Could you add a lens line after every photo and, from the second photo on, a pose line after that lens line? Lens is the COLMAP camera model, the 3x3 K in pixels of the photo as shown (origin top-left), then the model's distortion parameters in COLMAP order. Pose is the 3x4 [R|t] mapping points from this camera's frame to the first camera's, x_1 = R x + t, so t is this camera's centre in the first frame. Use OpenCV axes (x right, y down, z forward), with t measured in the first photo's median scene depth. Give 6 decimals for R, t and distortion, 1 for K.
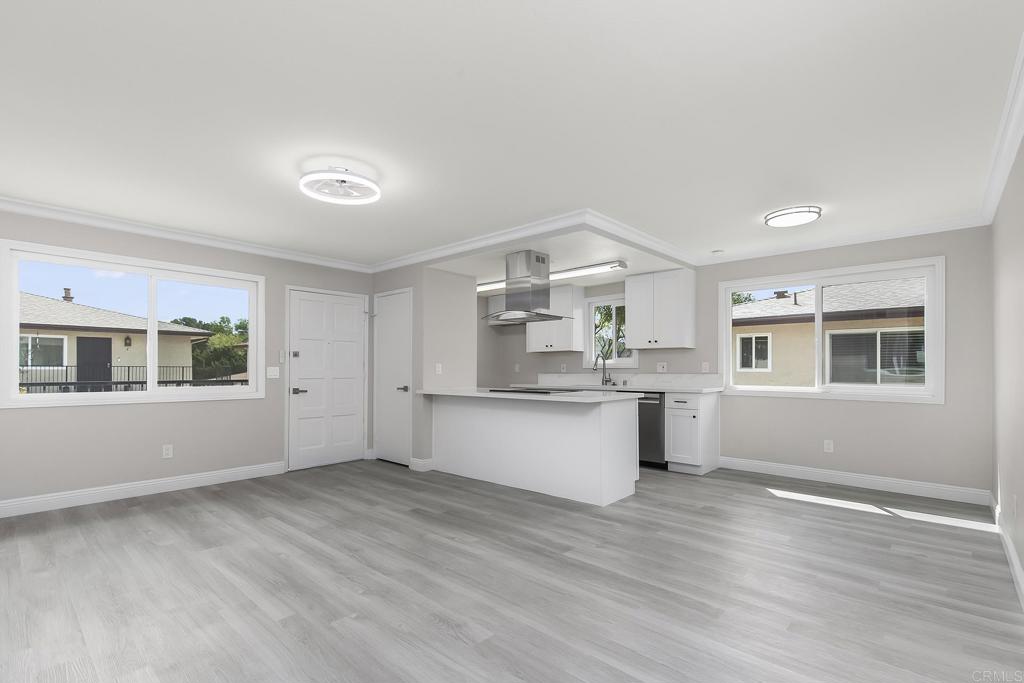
lens RADIAL K [[479.2, 0, 511.6], [0, 479.2, 362.2], [0, 0, 1]] dist [0.002283, -0.000124]
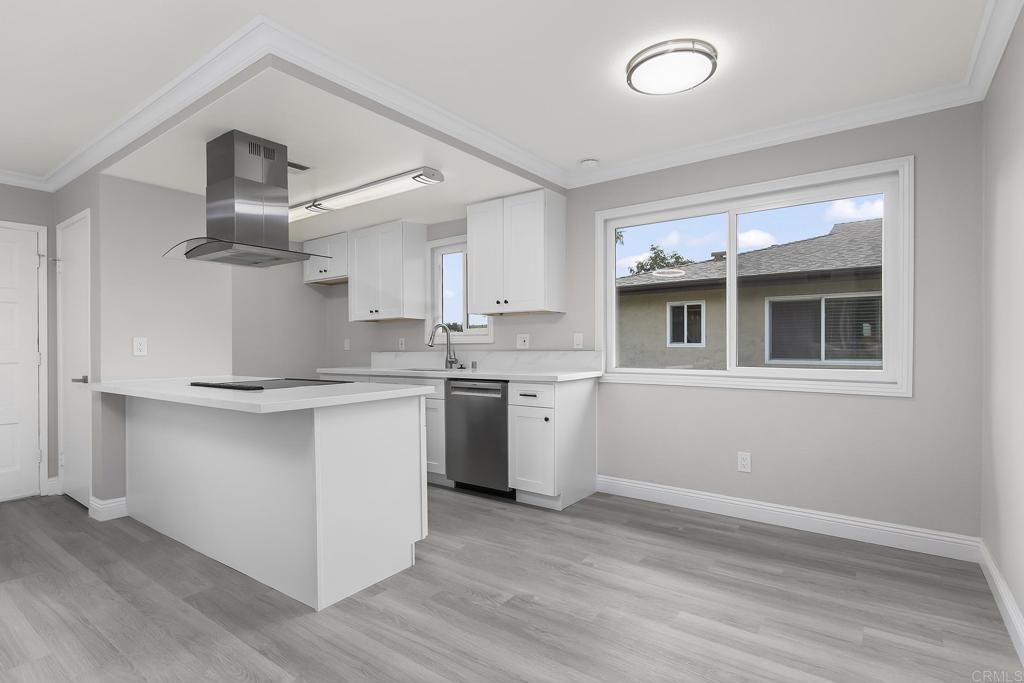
lens RADIAL K [[510.3, 0, 527.4], [0, 510.3, 345.5], [0, 0, 1]] dist [0.001774, -0.000221]
pose [[0.992611, -0.007556, 0.121108, 0.260240], [0.006041, 0.999899, 0.012869, 0.007915], [-0.121193, -0.012042, 0.992556, 0.320103]]
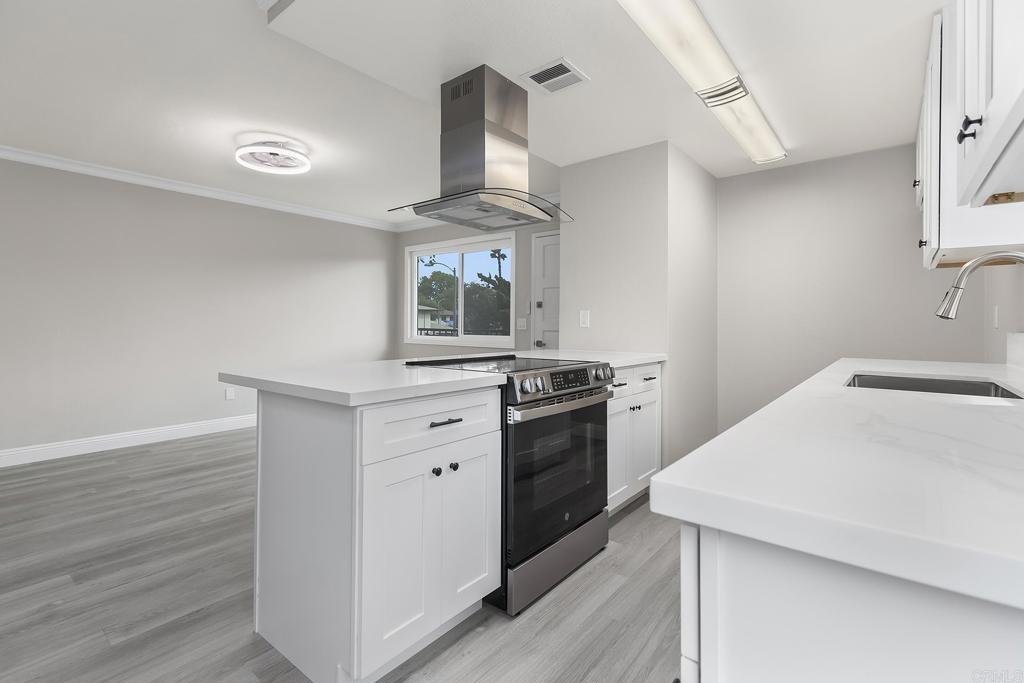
lens RADIAL K [[469.5, 0, 510.8], [0, 469.5, 318.8], [0, 0, 1]] dist [0.002619, 0.000412]
pose [[0.067842, -0.012368, -0.997619, 0.470672], [0.009510, 0.999886, -0.011749, 0.021532], [0.997651, -0.008690, 0.067952, 0.893208]]
